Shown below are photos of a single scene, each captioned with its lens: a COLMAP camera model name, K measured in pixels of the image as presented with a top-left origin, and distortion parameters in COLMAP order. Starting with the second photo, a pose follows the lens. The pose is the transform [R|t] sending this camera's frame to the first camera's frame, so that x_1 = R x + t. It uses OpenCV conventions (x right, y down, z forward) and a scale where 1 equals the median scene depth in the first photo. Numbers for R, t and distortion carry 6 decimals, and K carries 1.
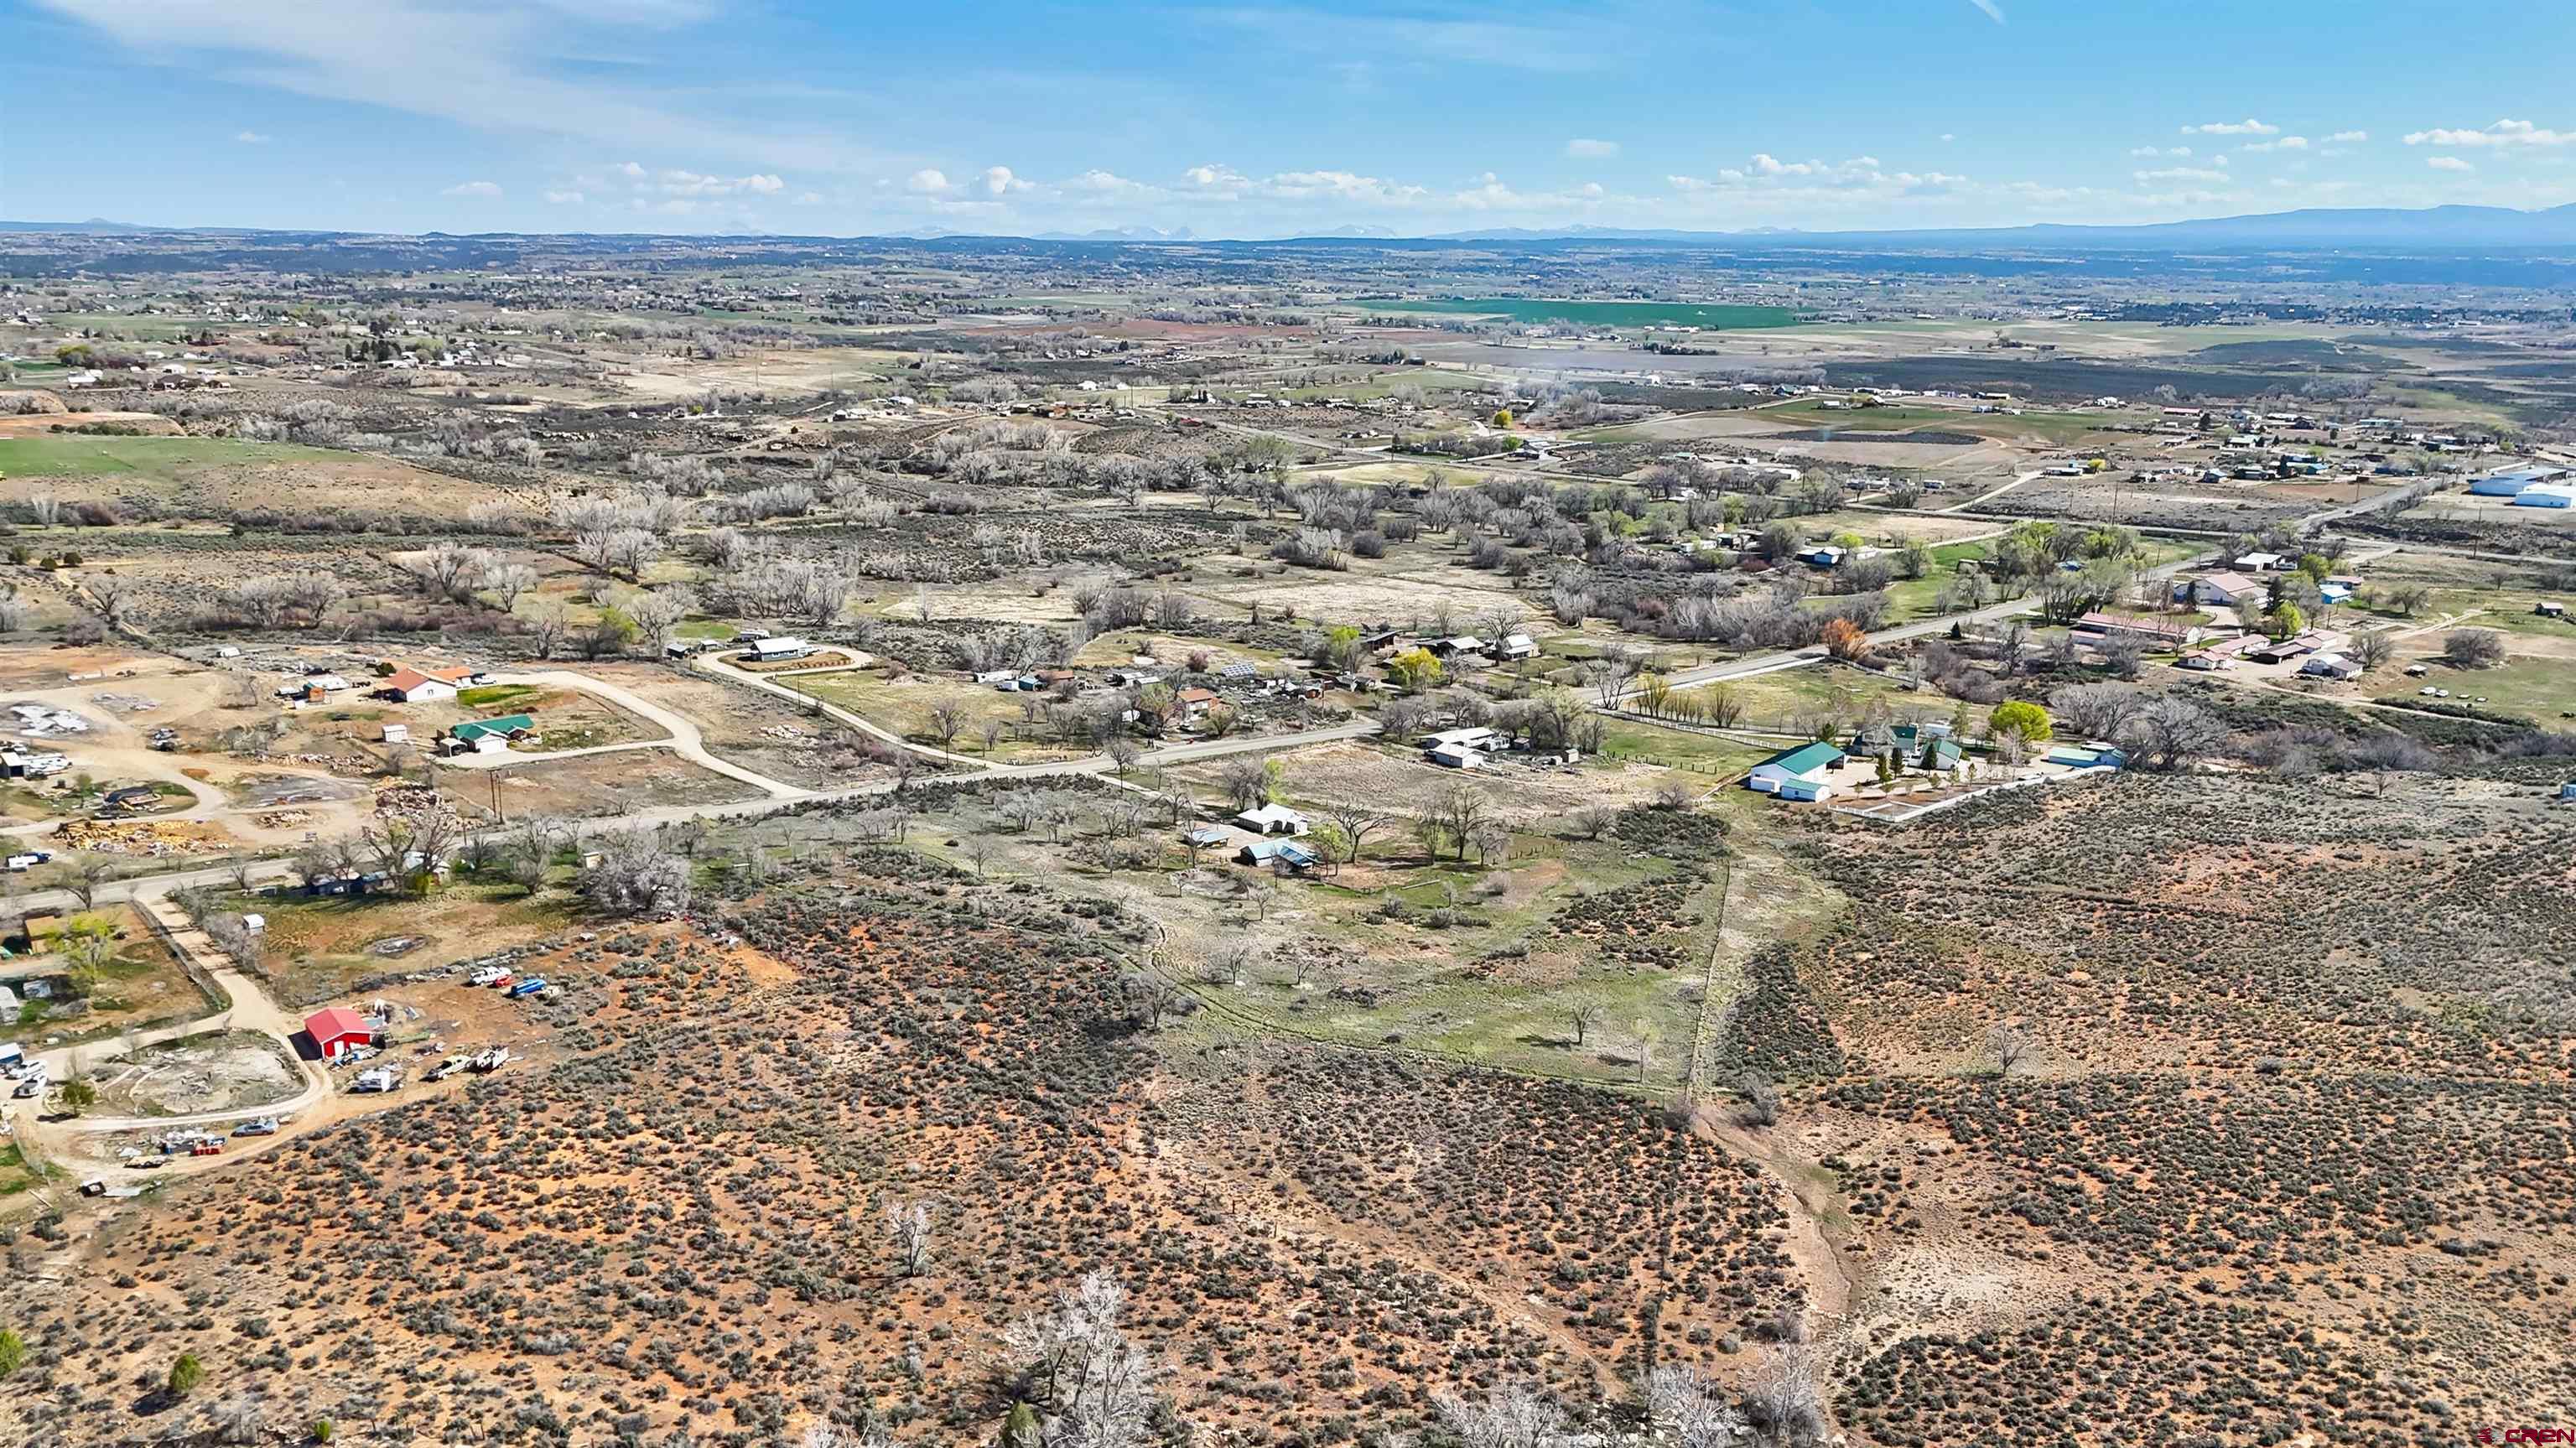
lens RADIAL K [[2097.2, 0, 1288.0], [0, 2097.2, 724.0], [0, 0, 1]] dist [0.016921, 0.001069]
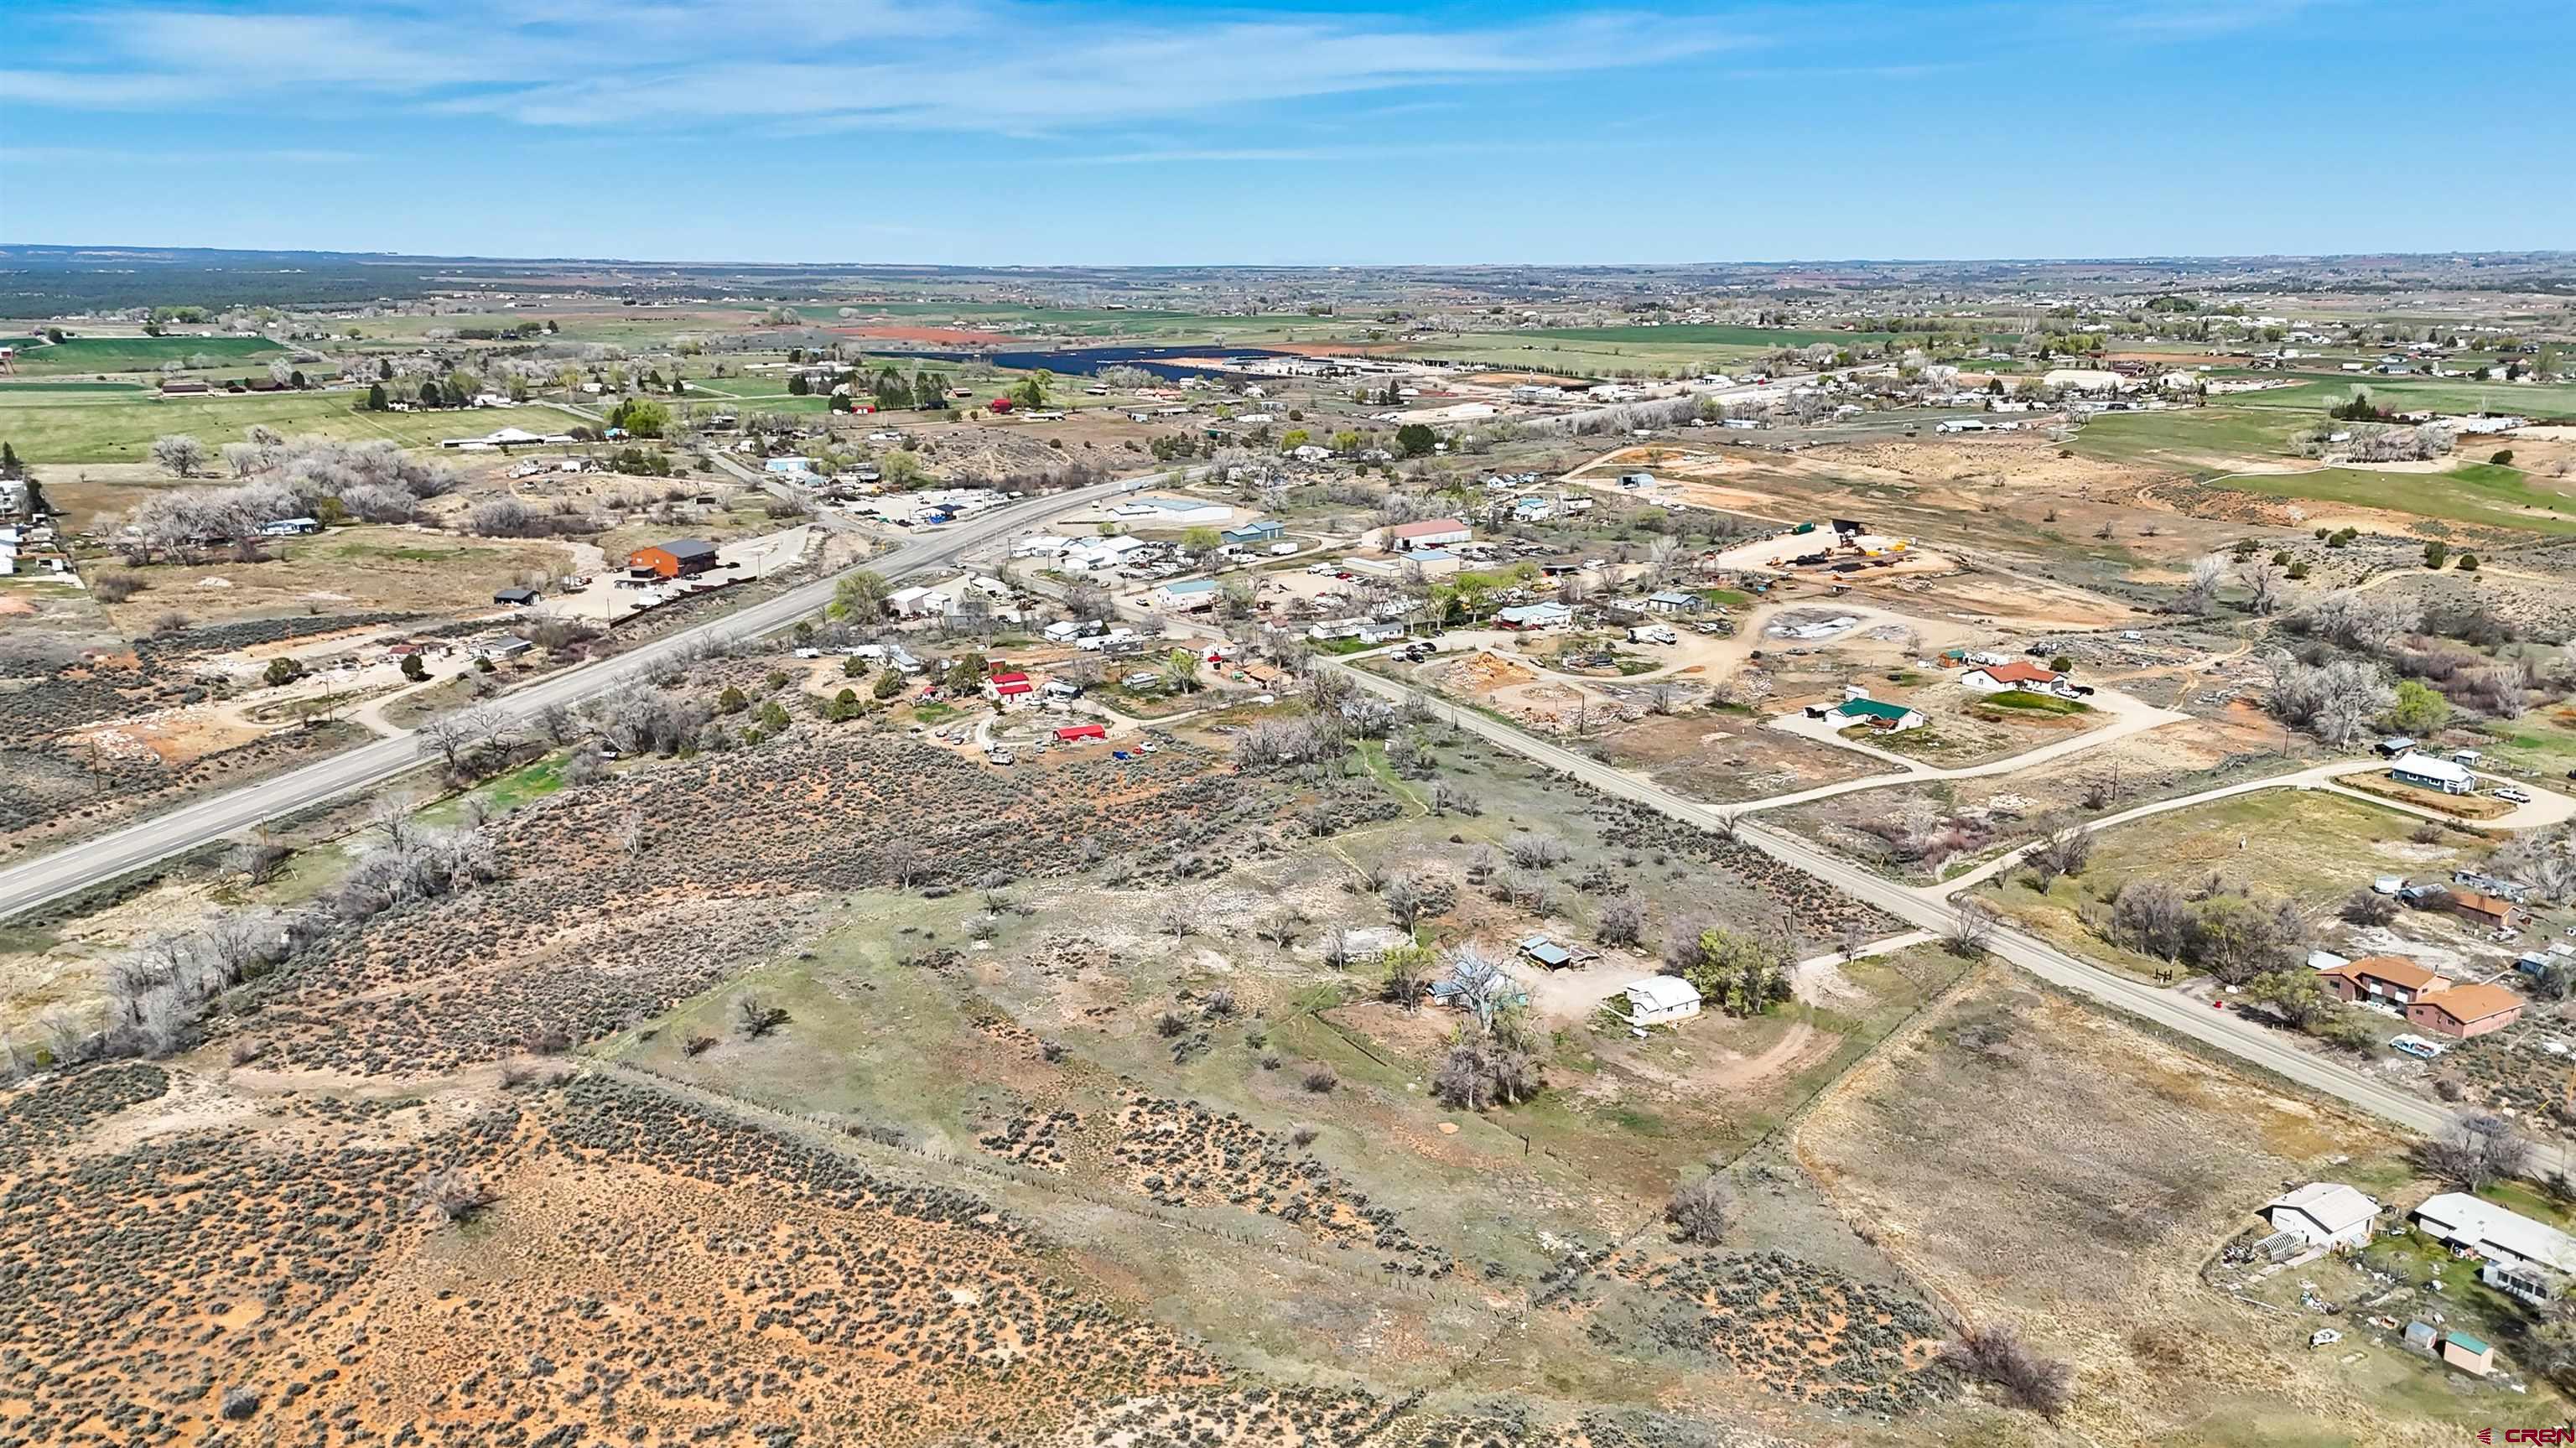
lens RADIAL K [[2097.2, 0, 1288.0], [0, 2097.2, 724.0], [0, 0, 1]] dist [0.016921, 0.001069]
pose [[-0.242323, 0.196315, -0.950126, 0.798304], [-0.205472, 0.946715, 0.248015, -0.225714], [0.948188, 0.255324, -0.189074, 1.133490]]
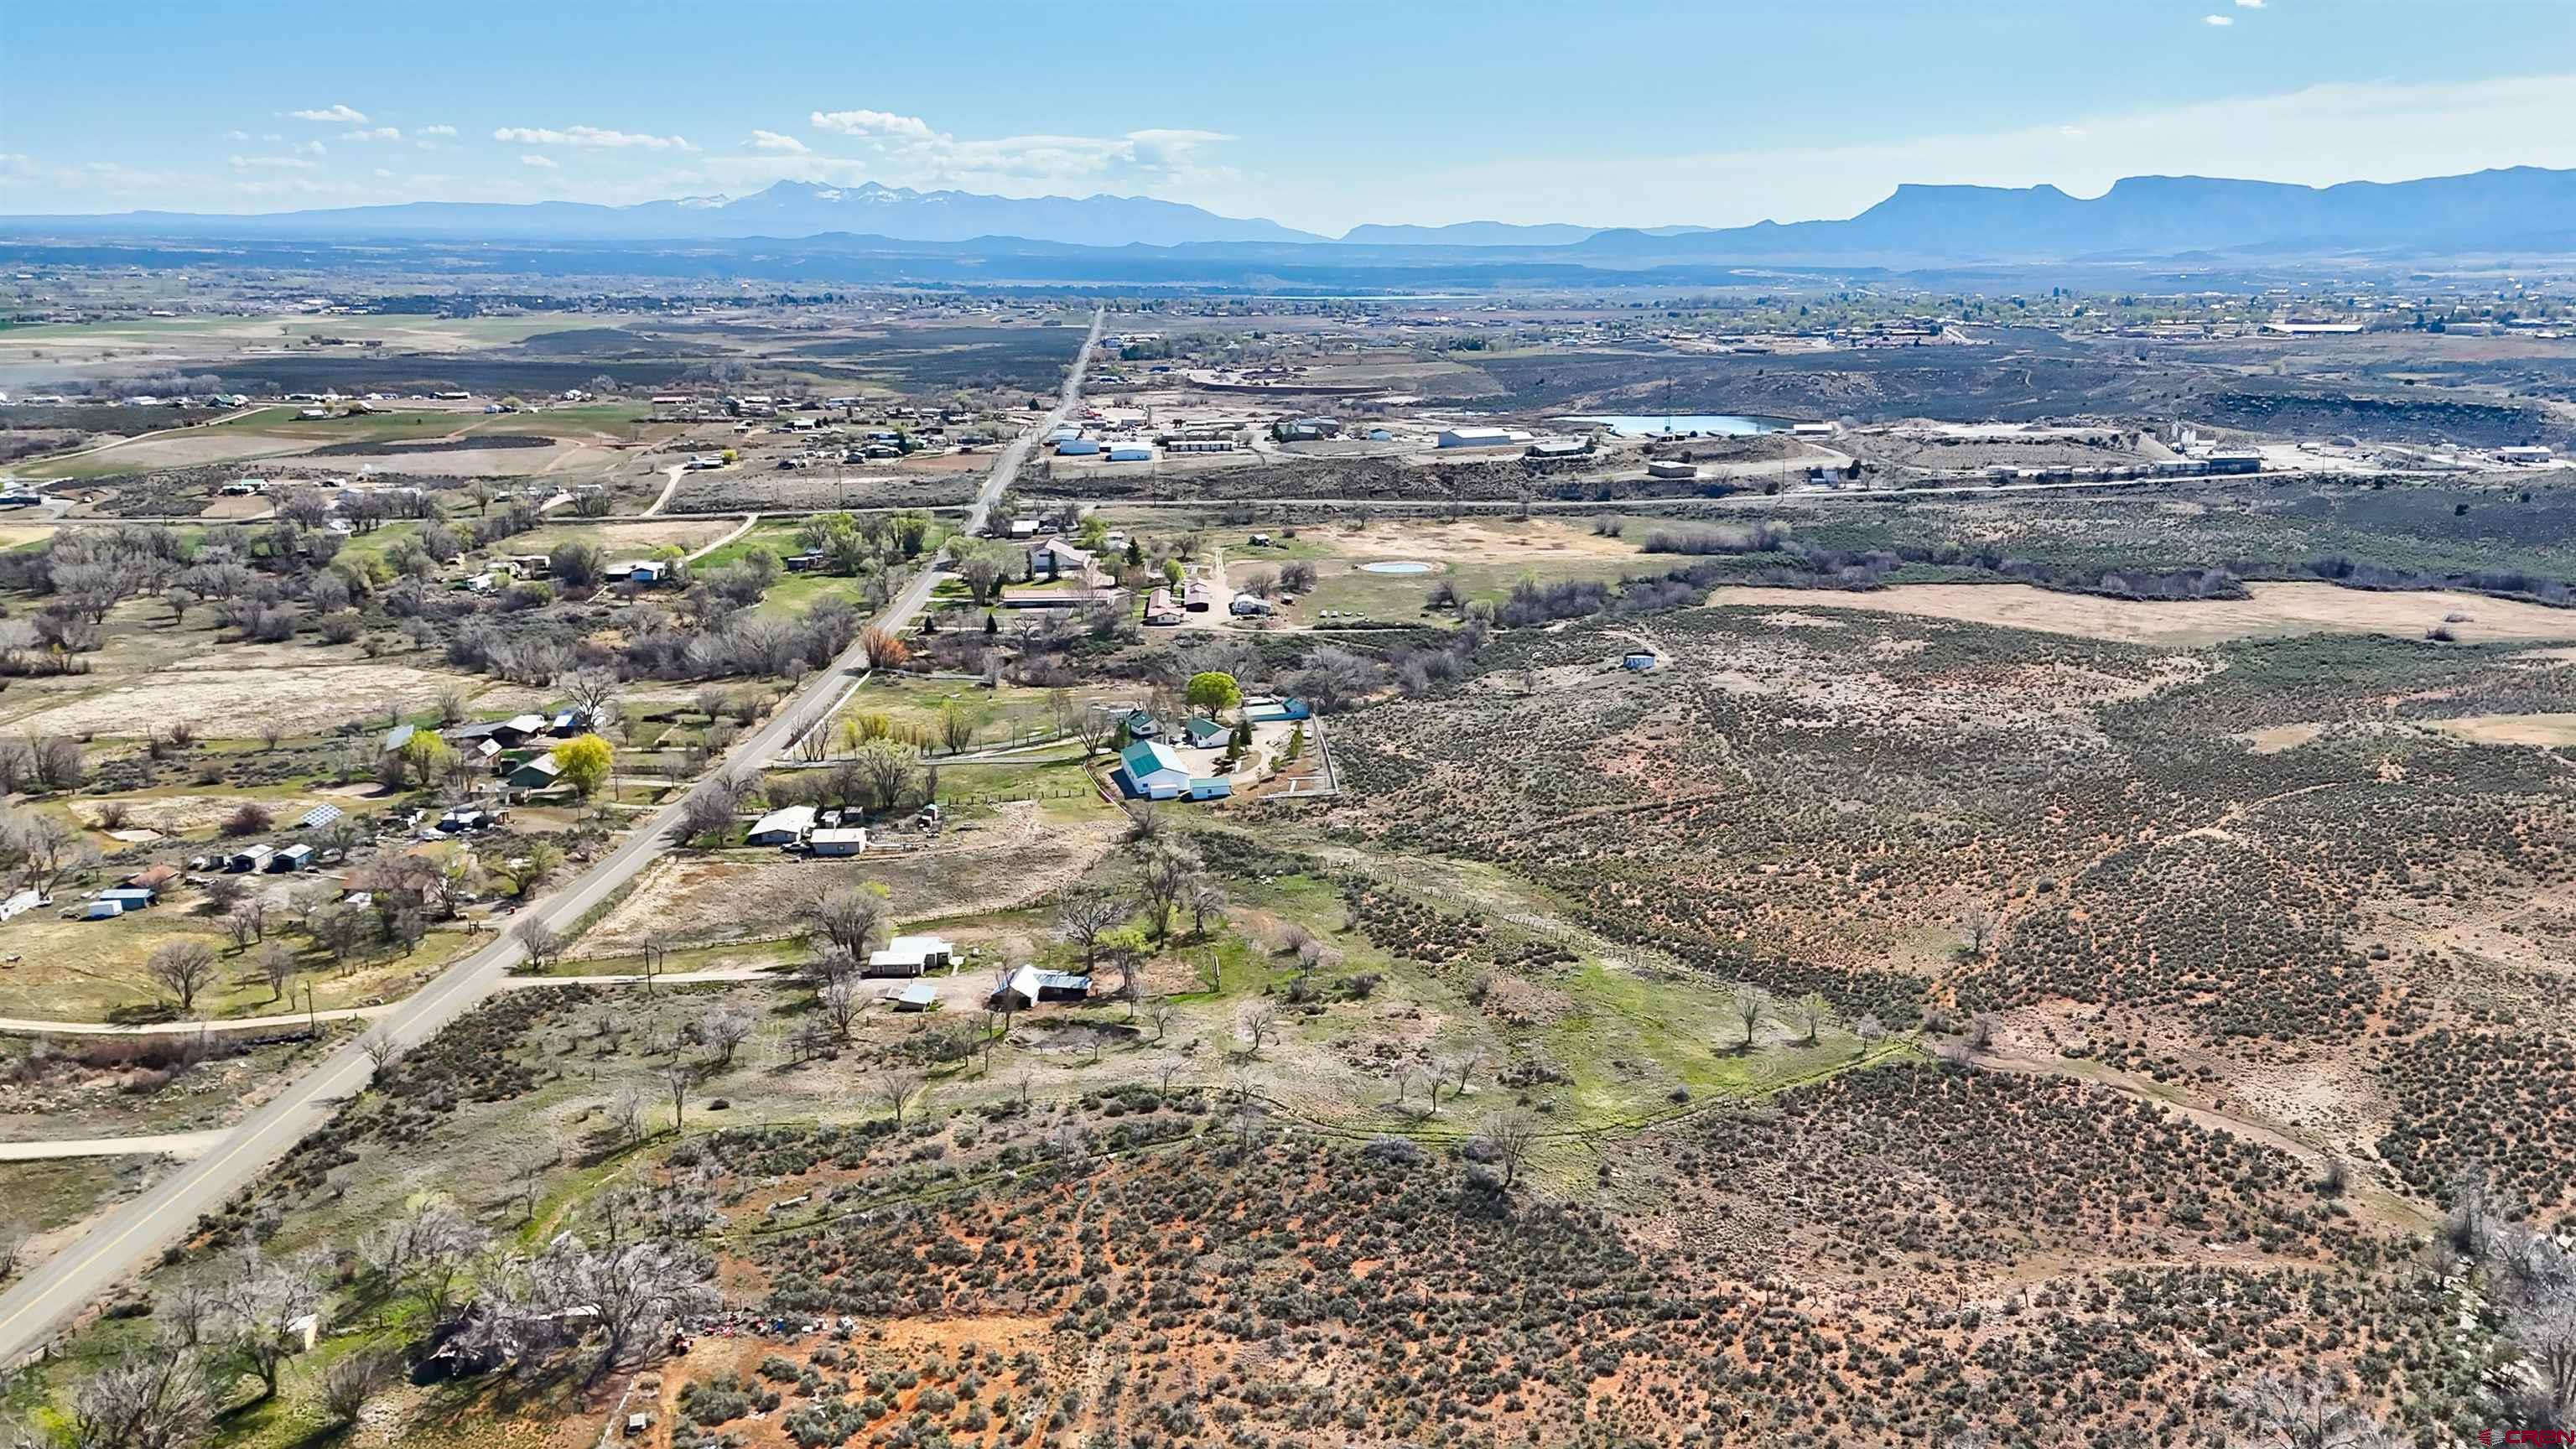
lens RADIAL K [[2097.3, 0, 1288.0], [0, 2097.3, 724.5], [0, 0, 1]] dist [0.016921, 0.001069]
pose [[0.596909, -0.178748, 0.782144, -0.568505], [0.176248, 0.980267, 0.089519, -0.092276], [-0.782711, 0.084417, 0.616634, 0.437233]]
